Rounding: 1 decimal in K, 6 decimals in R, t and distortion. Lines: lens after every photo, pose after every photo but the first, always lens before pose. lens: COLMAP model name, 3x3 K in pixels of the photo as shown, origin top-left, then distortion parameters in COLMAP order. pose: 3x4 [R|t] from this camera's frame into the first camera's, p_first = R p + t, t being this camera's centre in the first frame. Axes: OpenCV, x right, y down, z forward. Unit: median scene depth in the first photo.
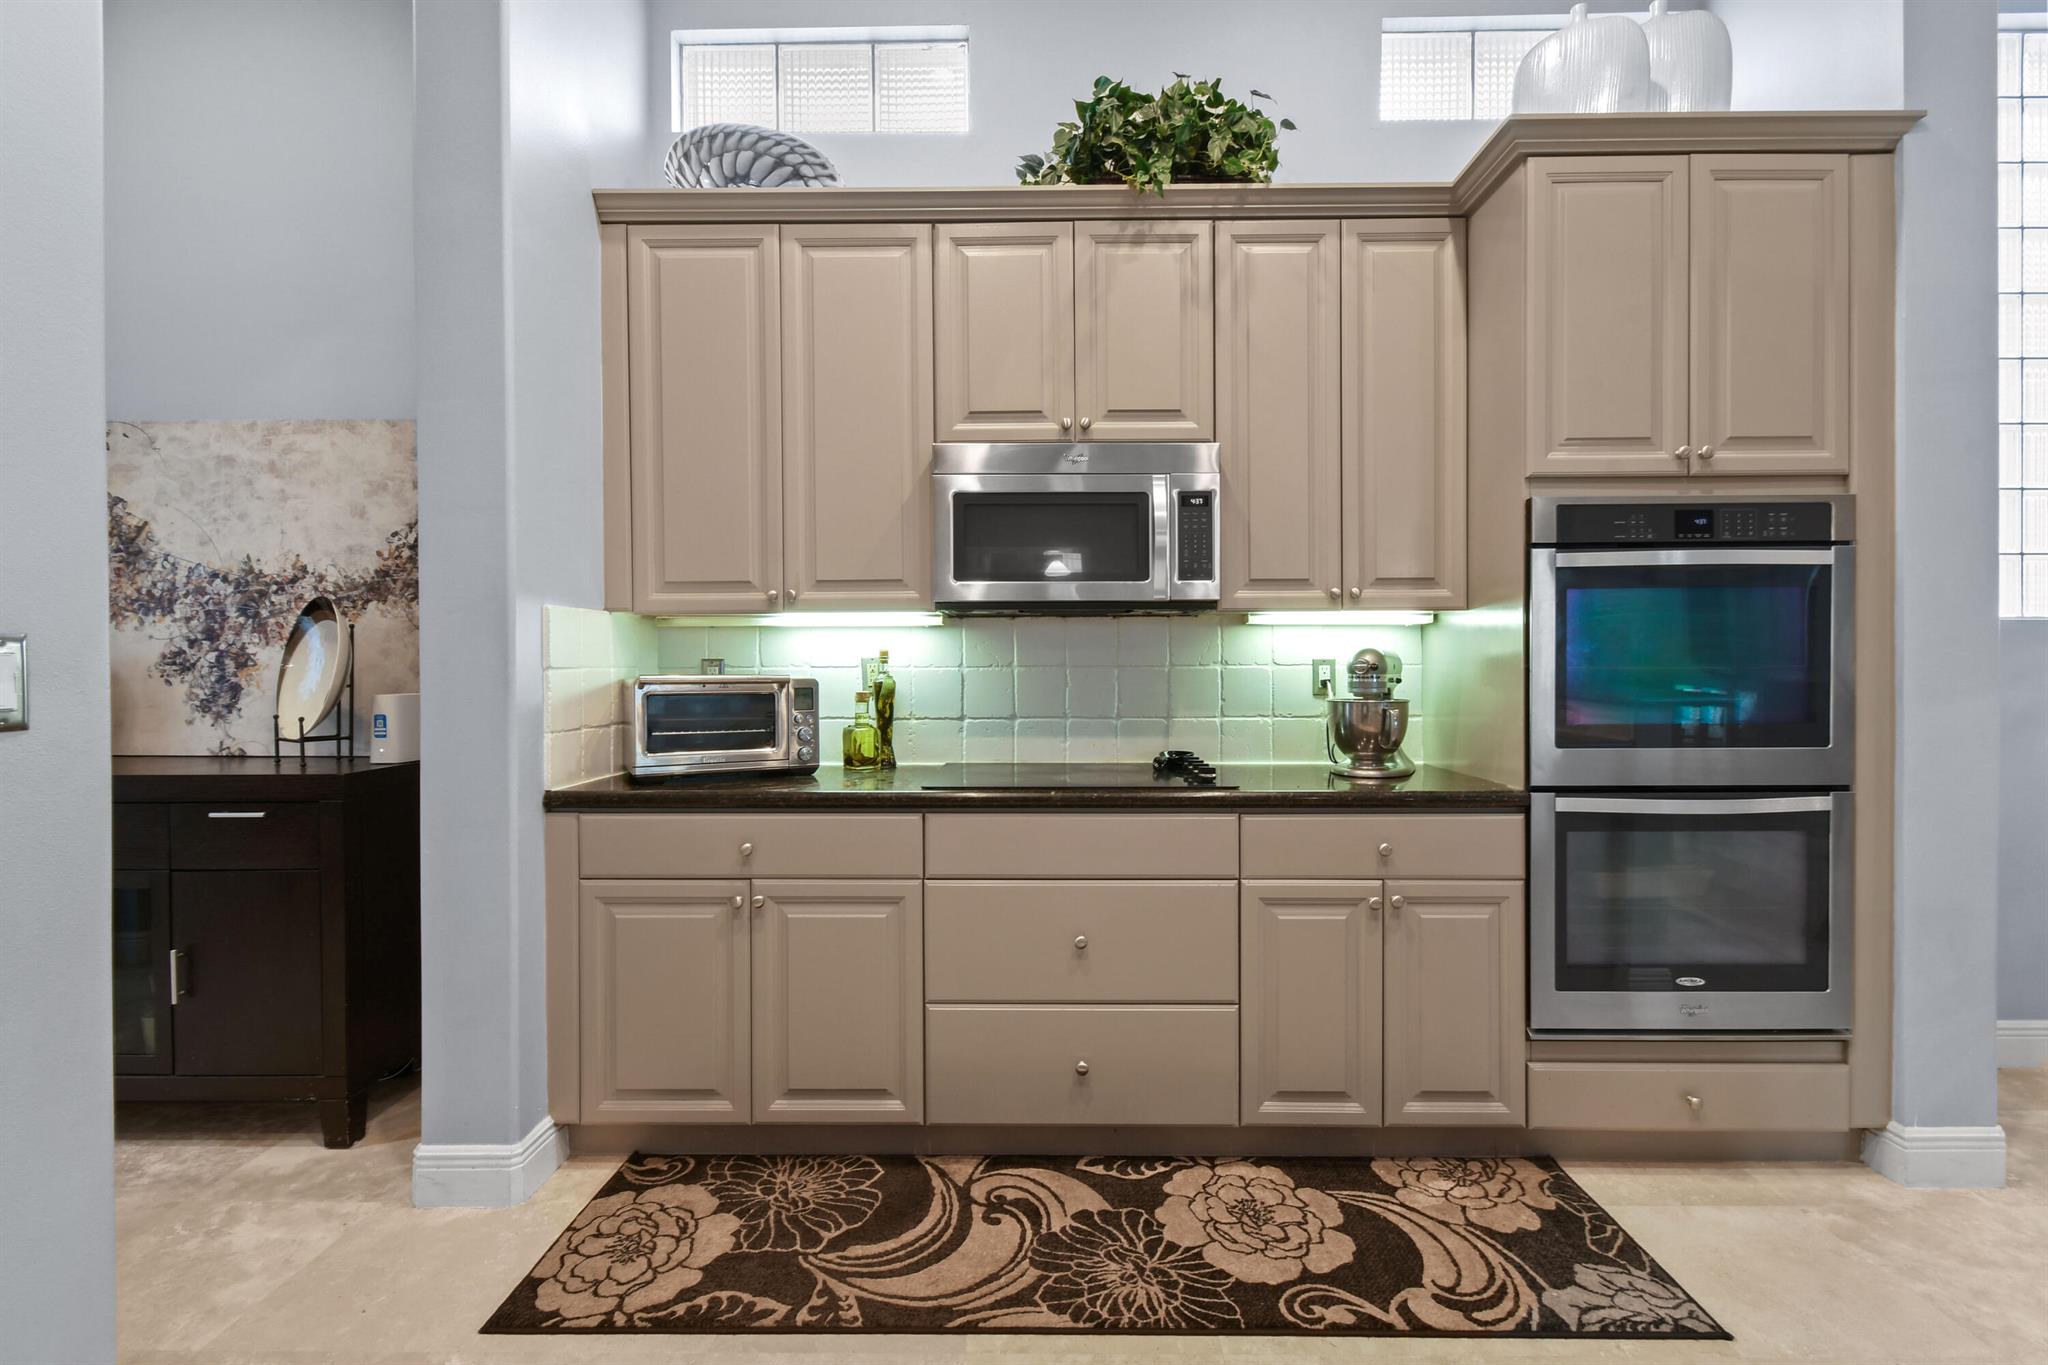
lens RADIAL K [[929.8, 0, 1035.1], [0, 929.8, 671.3], [0, 0, 1]] dist [0.000258, -0.000717]
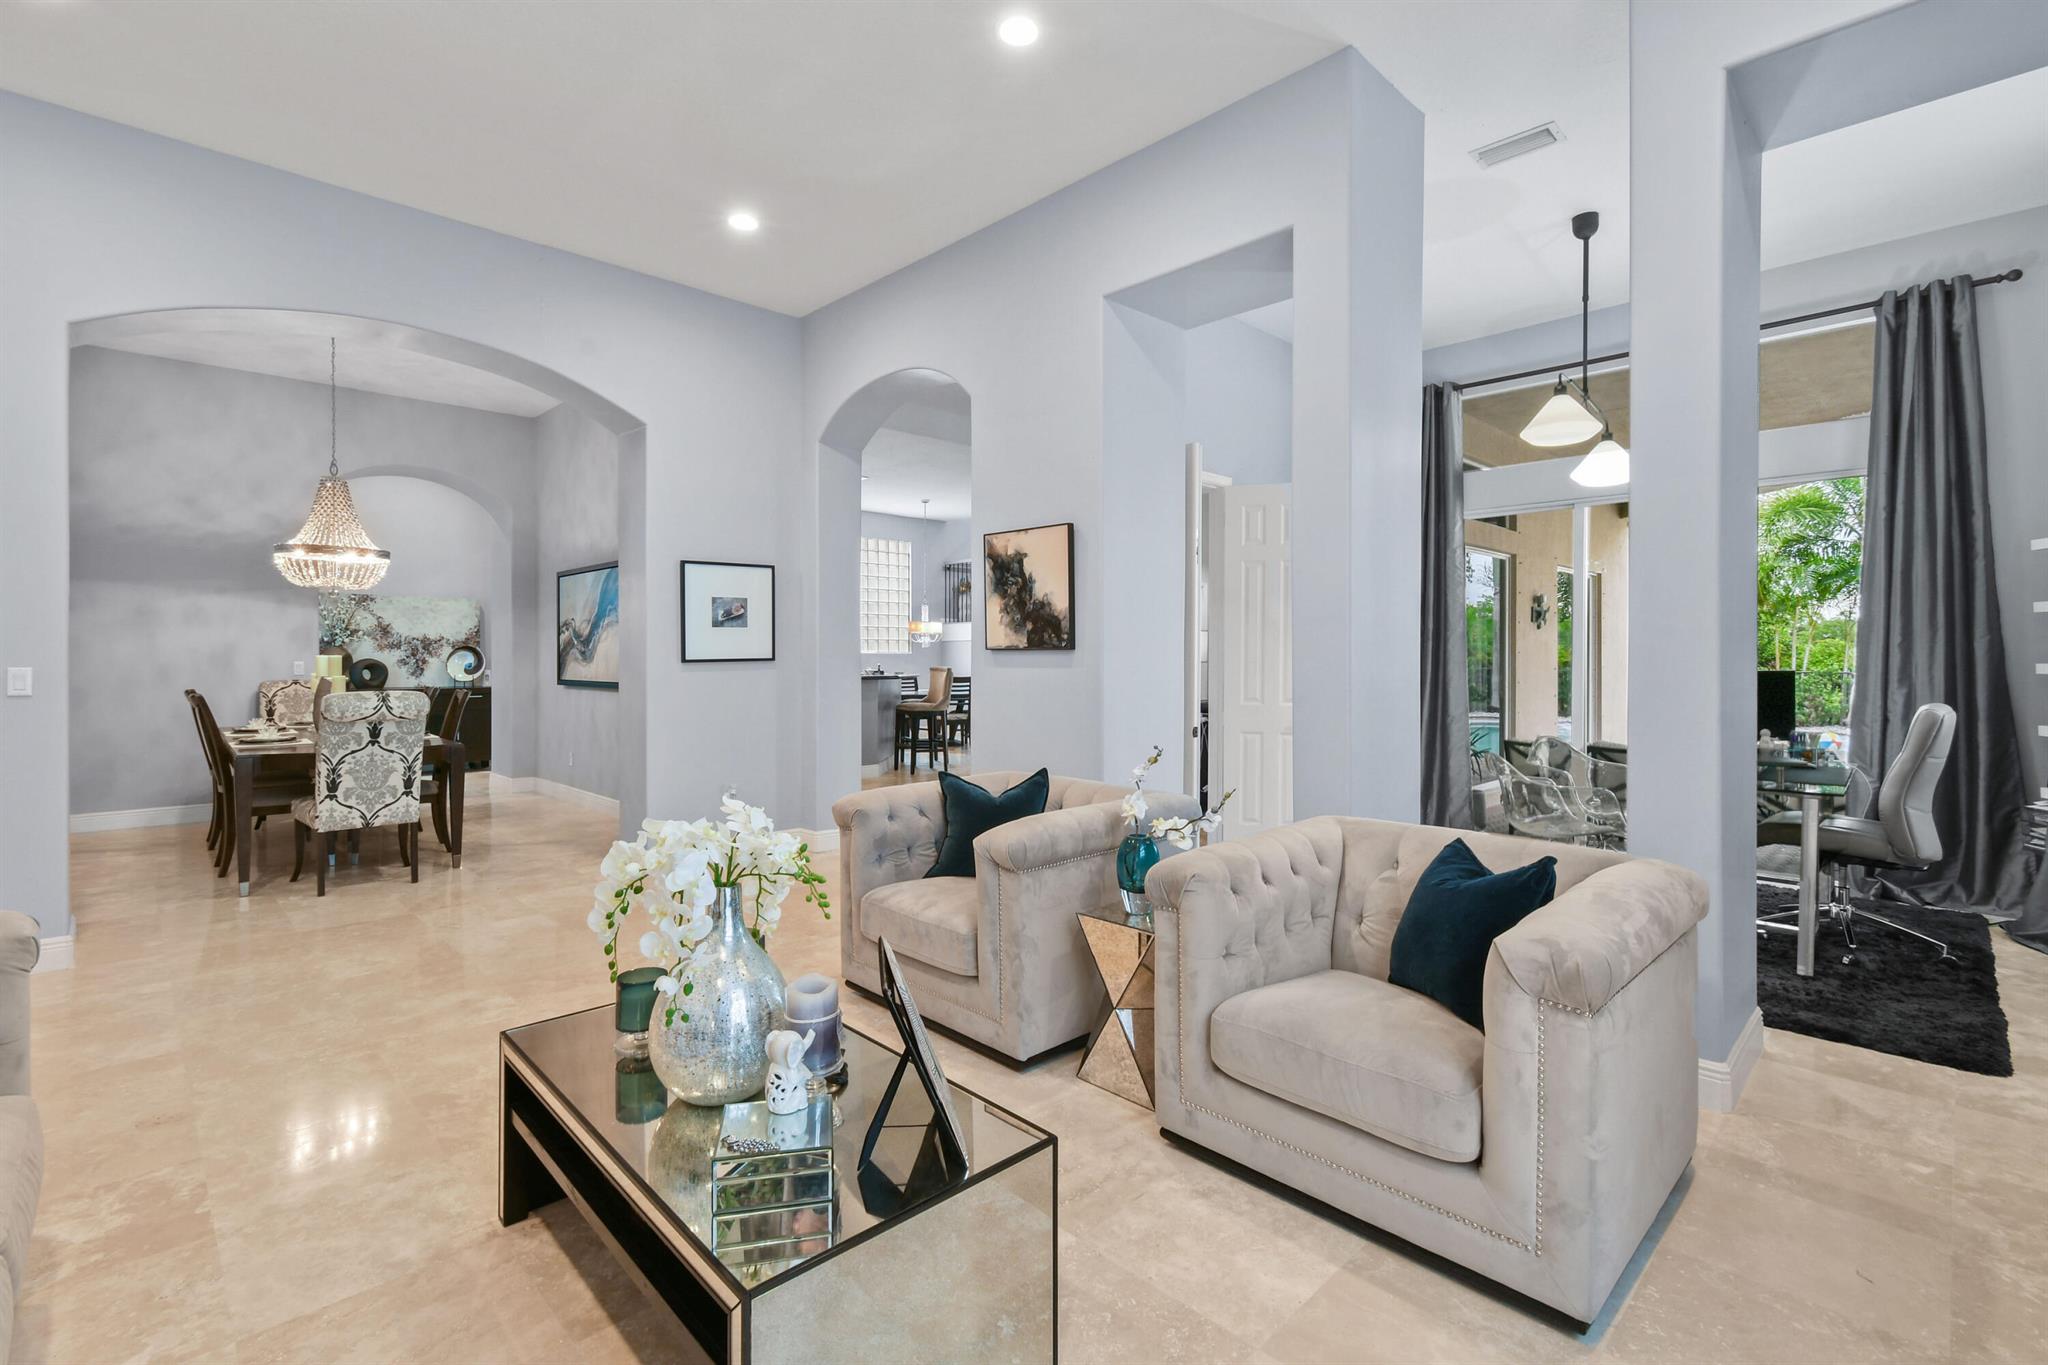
lens RADIAL K [[923.8, 0, 1026.9], [0, 923.8, 654.6], [0, 0, 1]] dist [0.000504, -0.000578]
pose [[0.707232, 0.003683, 0.706972, -1.770711], [0.003947, 0.999950, -0.009158, 0.003817], [-0.706970, 0.009268, 0.707182, -3.360132]]
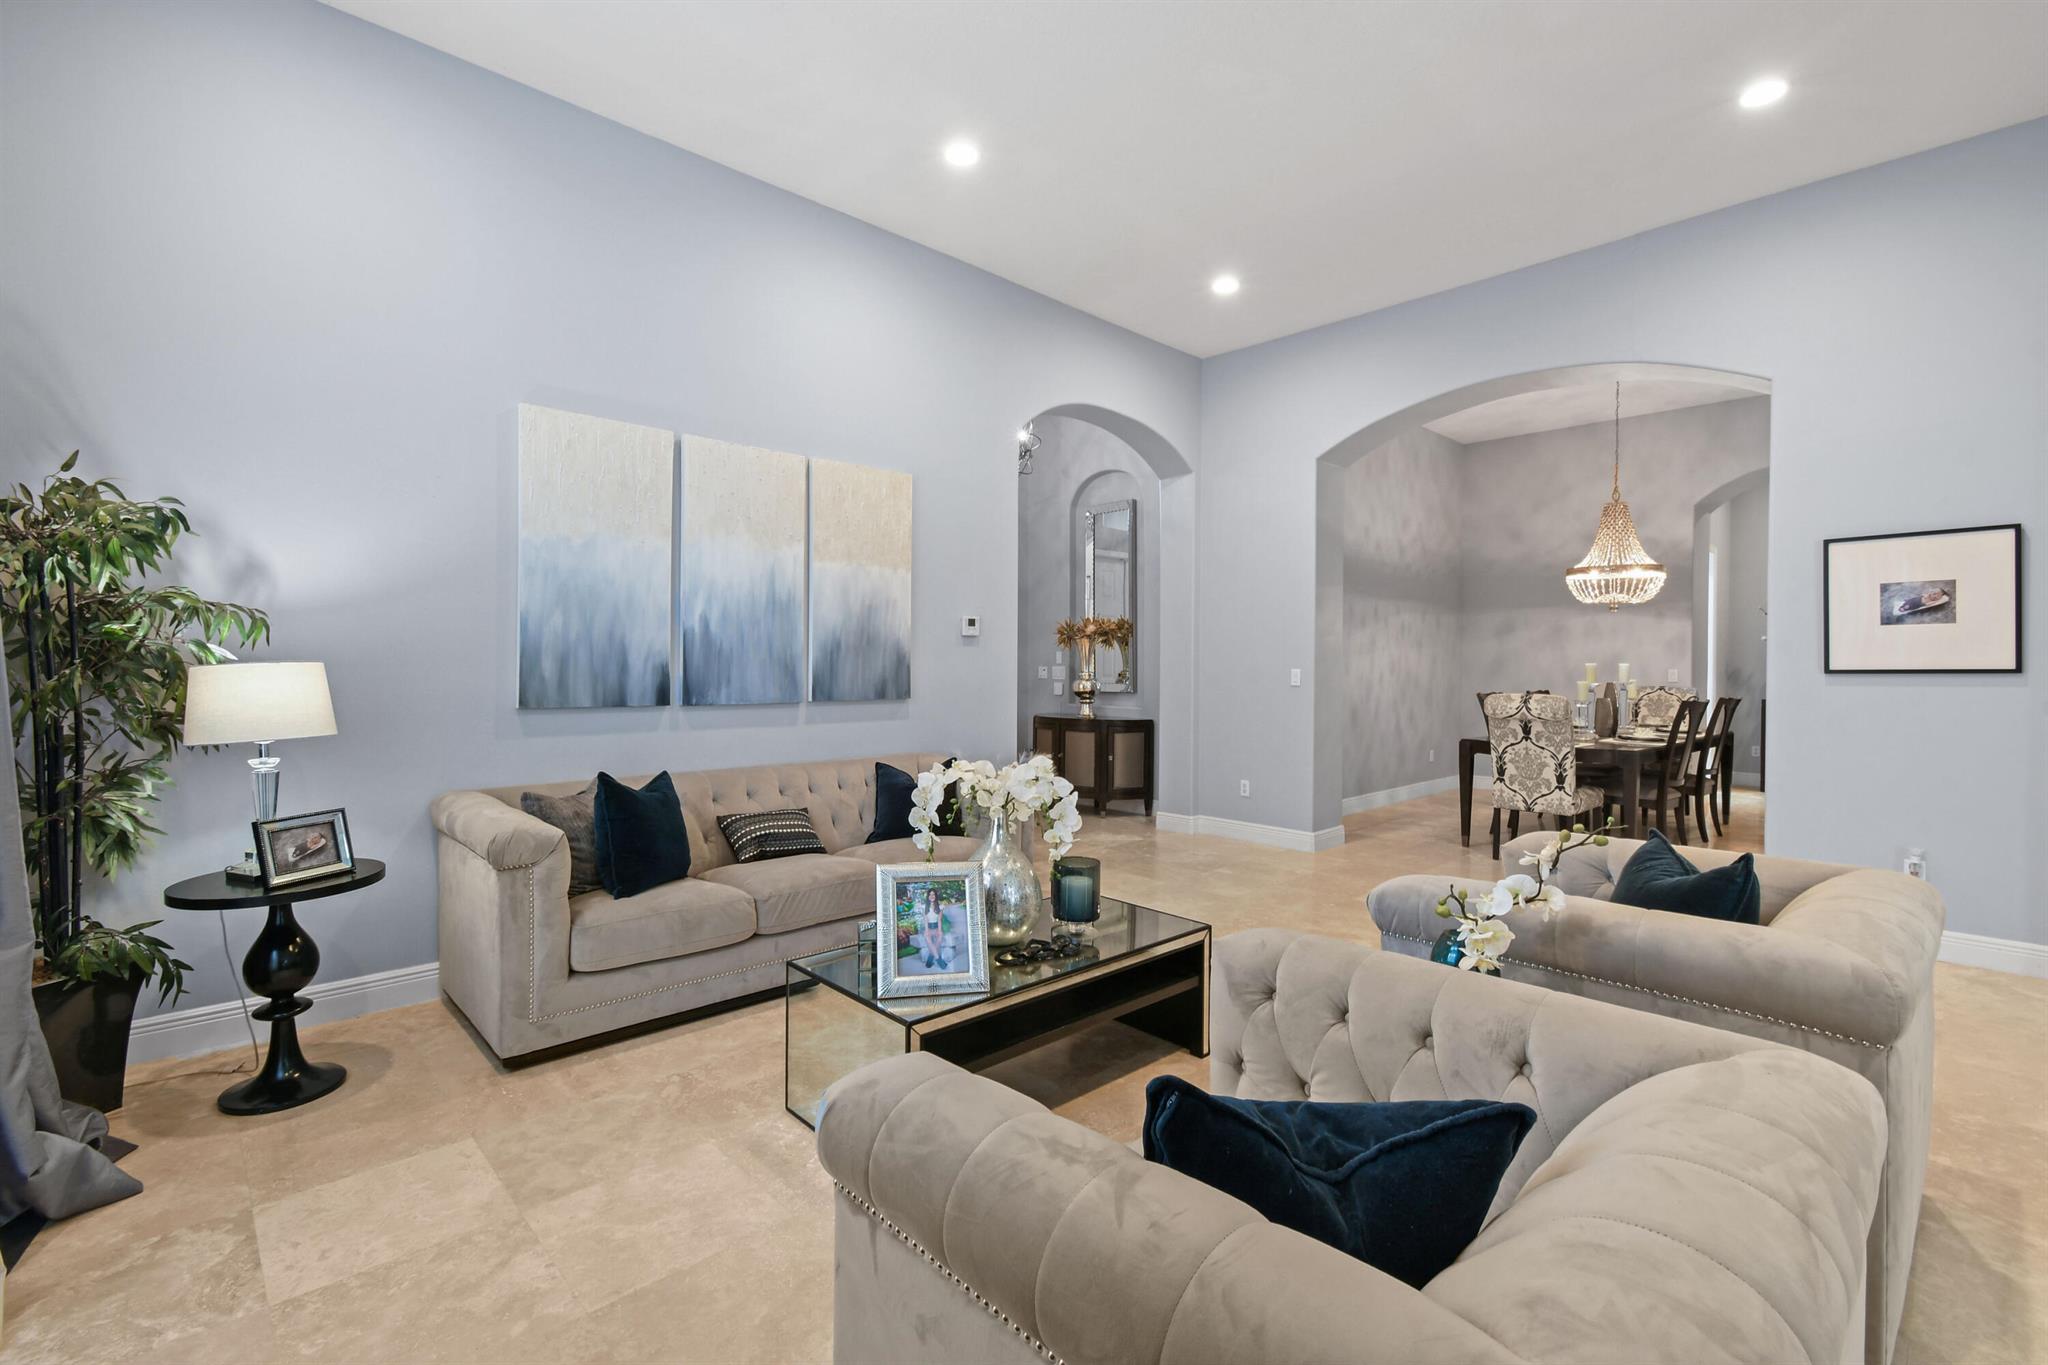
lens RADIAL K [[906.9, 0, 1021.1], [0, 906.9, 671.7], [0, 0, 1]] dist [0.001974, 0.000239]
pose [[0.692426, 0.013958, -0.721354, -0.694943], [-0.012468, 0.999895, 0.007381, 0.002572], [0.721381, 0.003883, 0.692527, -3.425562]]
